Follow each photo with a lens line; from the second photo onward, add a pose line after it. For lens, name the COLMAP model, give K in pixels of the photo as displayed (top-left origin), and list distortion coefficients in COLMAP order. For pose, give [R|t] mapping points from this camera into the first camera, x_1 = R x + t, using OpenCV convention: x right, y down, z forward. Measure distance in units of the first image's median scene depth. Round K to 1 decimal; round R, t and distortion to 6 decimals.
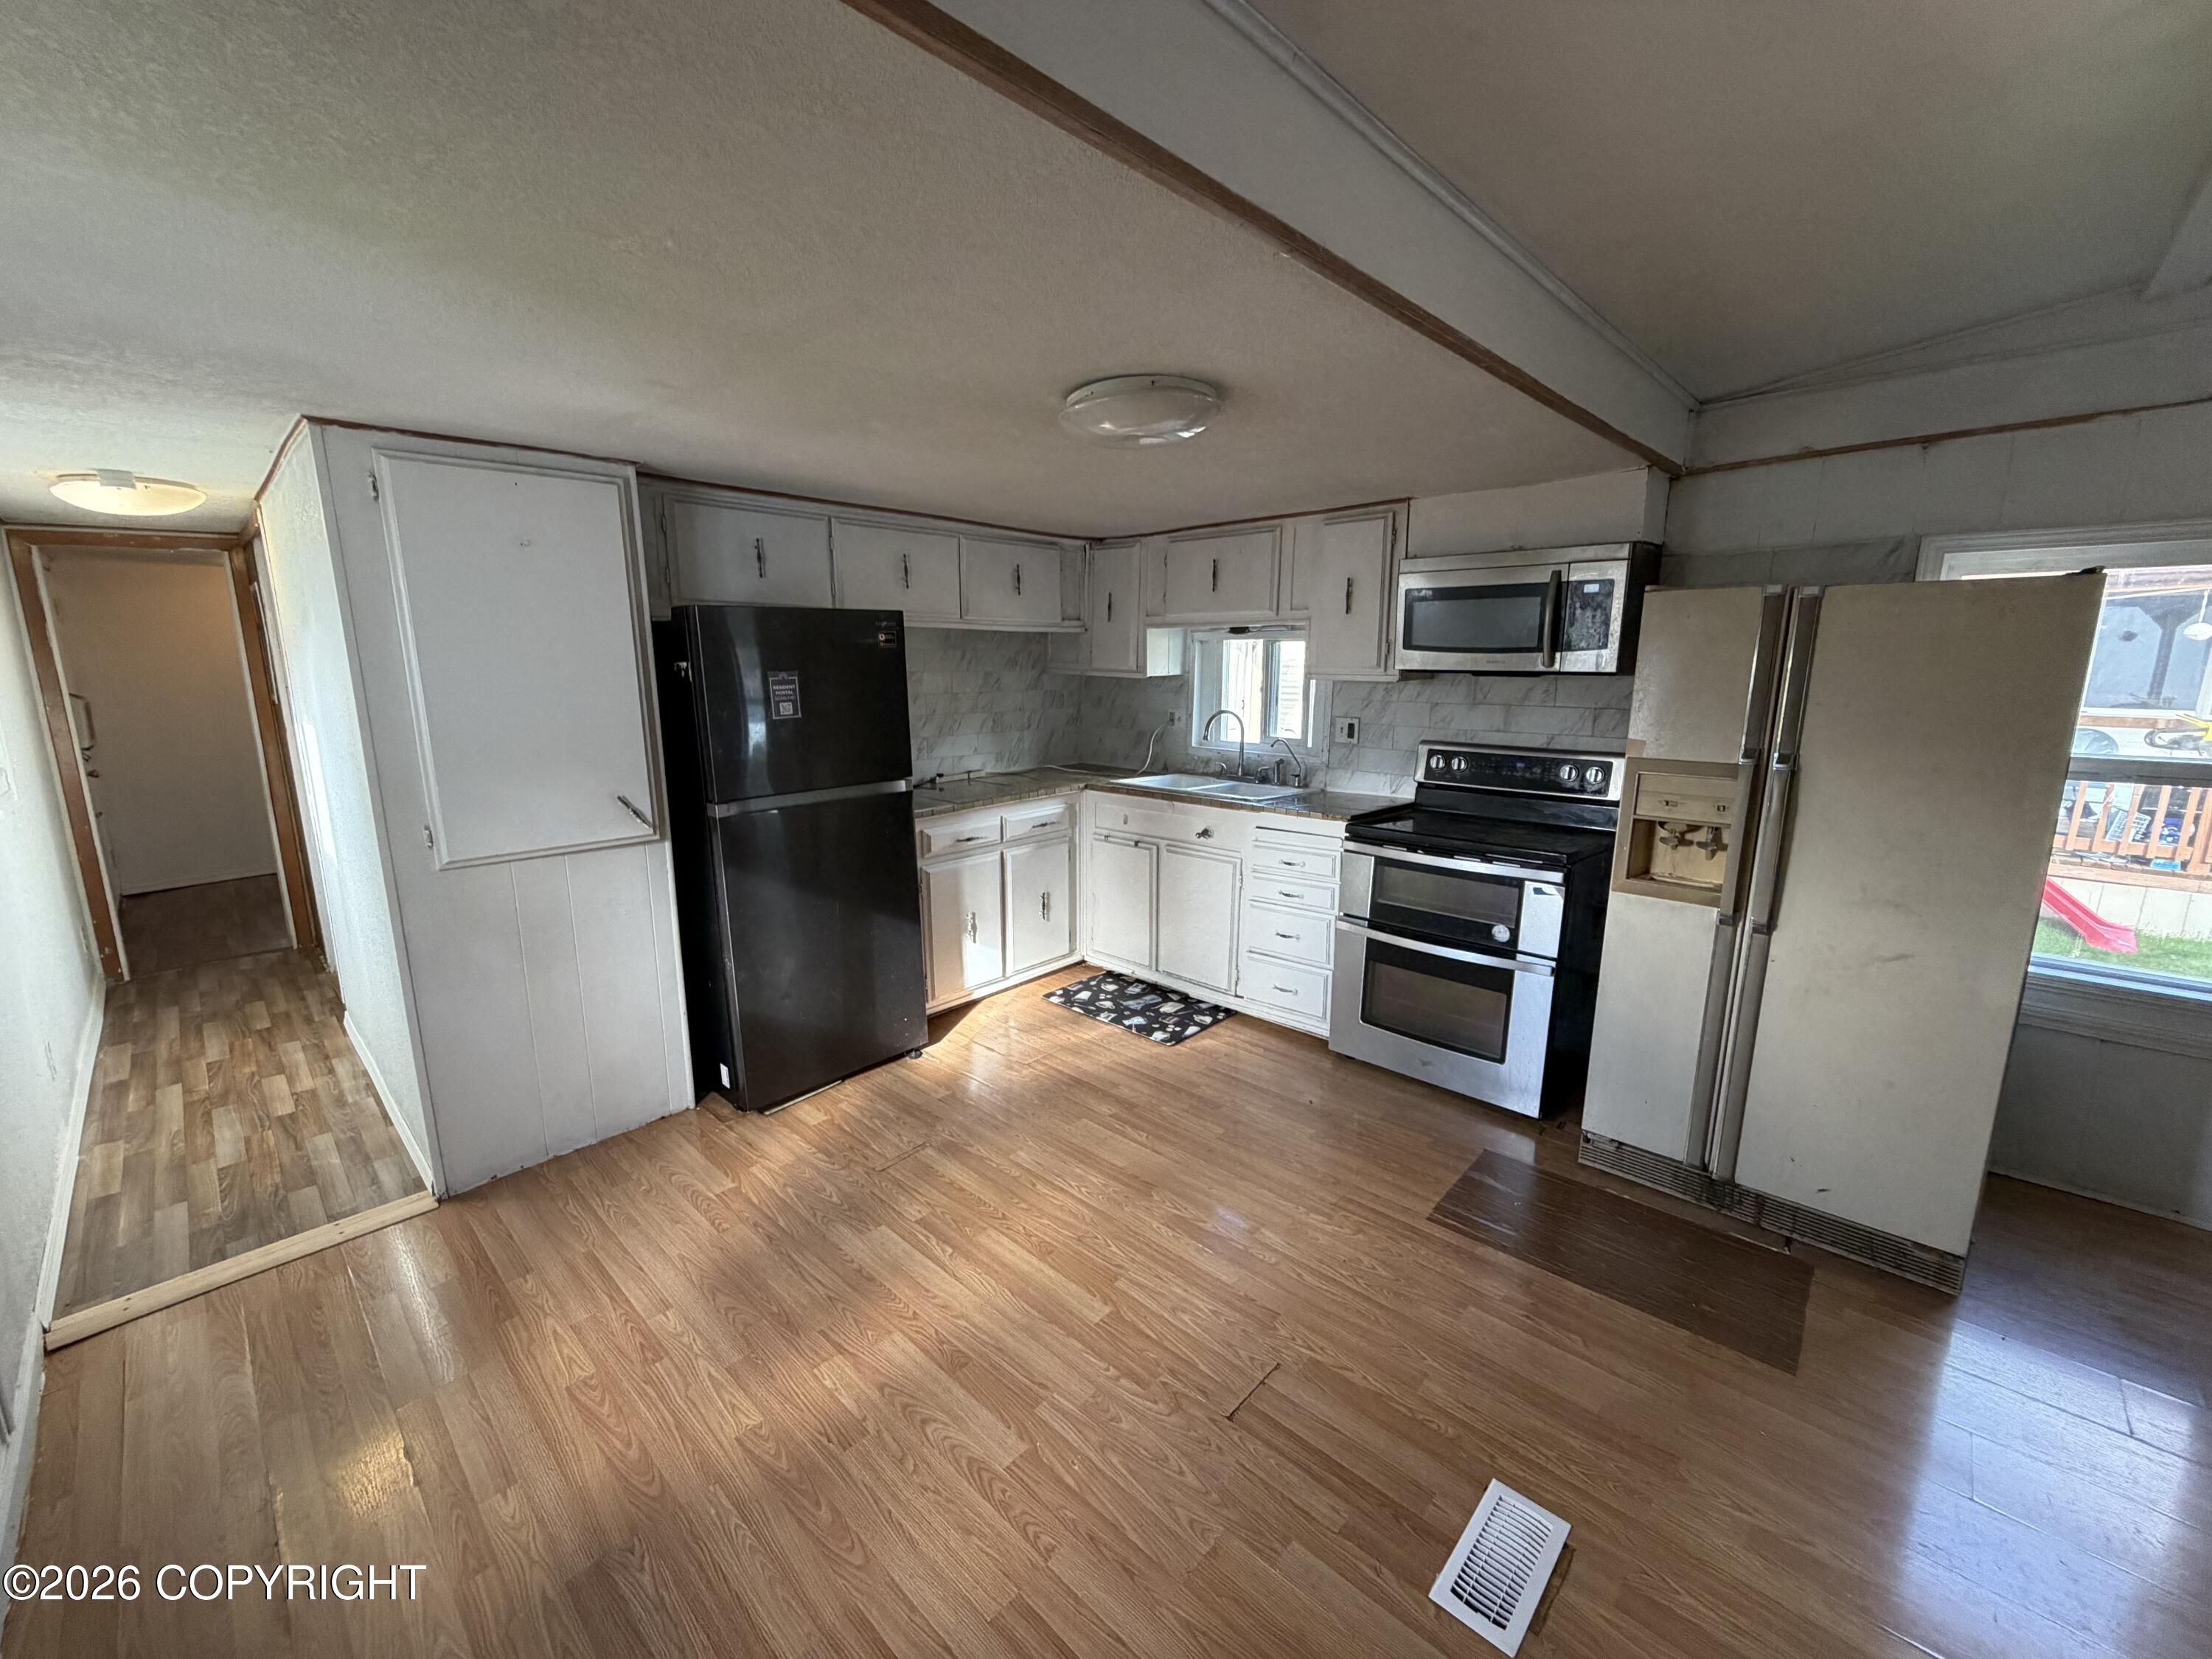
lens RADIAL K [[883.2, 0, 1105.0], [0, 883.2, 830.2], [0, 0, 1]] dist [0.000071, -0.000057]
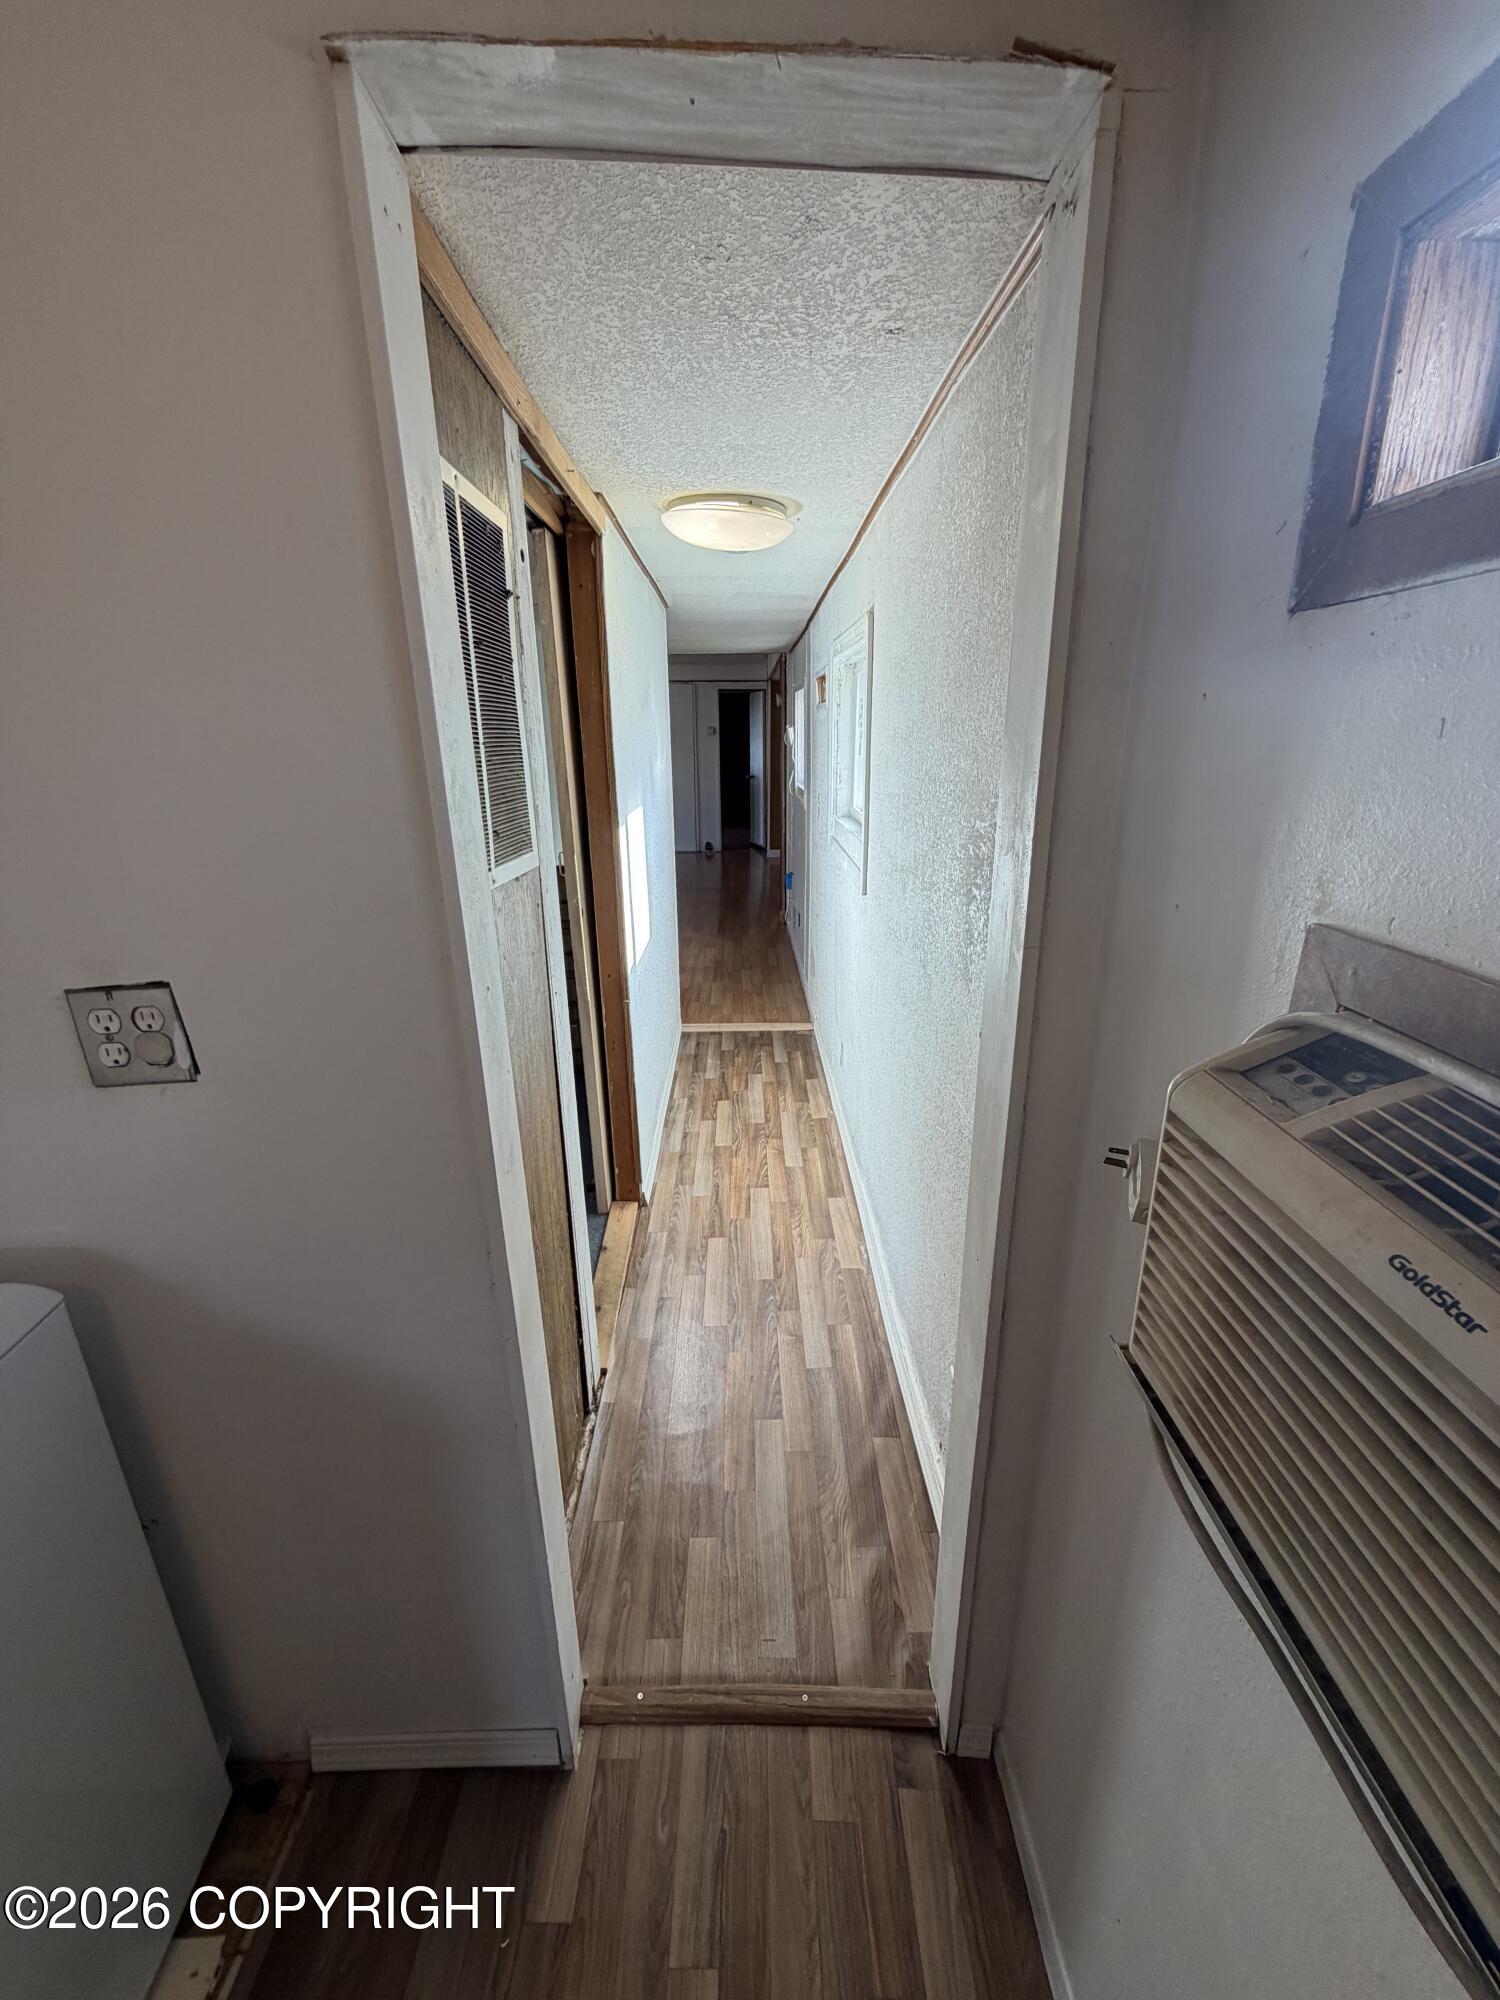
lens RADIAL K [[798.6, 0, 745.2], [0, 798.6, 993.6], [0, 0, 1]] dist [0.000071, -0.000057]
pose [[-0.694480, -0.225362, 0.683308, -1.757703], [0.131250, 0.894069, 0.428269, -0.319192], [-0.707440, 0.387108, -0.591334, 1.651212]]
